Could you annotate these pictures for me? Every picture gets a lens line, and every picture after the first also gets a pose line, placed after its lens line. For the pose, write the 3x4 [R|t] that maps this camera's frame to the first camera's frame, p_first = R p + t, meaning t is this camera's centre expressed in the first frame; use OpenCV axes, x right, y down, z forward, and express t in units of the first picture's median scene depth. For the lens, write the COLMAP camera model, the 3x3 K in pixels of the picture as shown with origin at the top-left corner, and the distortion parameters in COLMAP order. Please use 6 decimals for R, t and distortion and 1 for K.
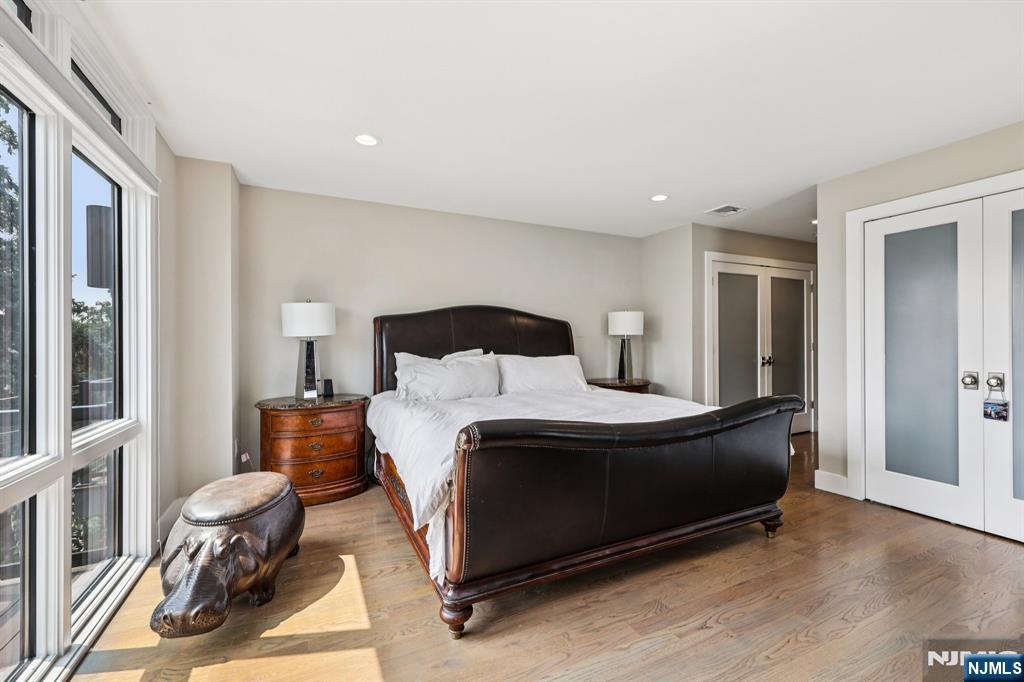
lens RADIAL K [[432.8, 0, 515.1], [0, 432.8, 337.5], [0, 0, 1]] dist [0.006622, -0.000634]
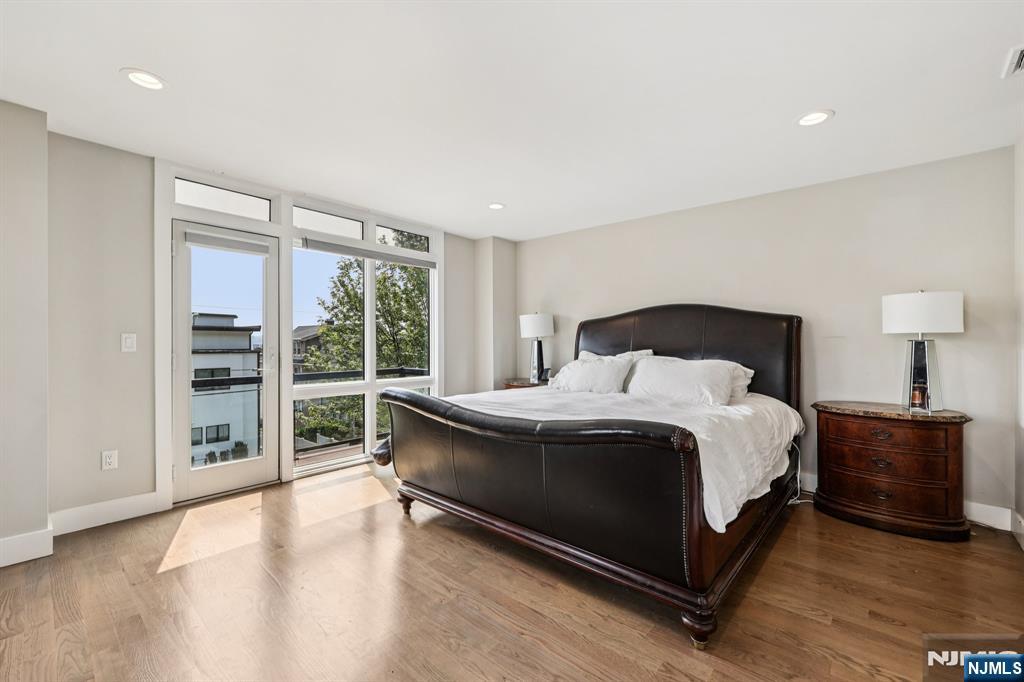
lens RADIAL K [[432.8, 0, 515.2], [0, 432.8, 345.7], [0, 0, 1]] dist [0.006622, -0.000634]
pose [[0.376505, 0.015840, -0.926279, 1.242352], [0.005848, 0.999793, 0.019474, -0.007205], [0.926396, -0.012749, 0.376335, 0.580974]]
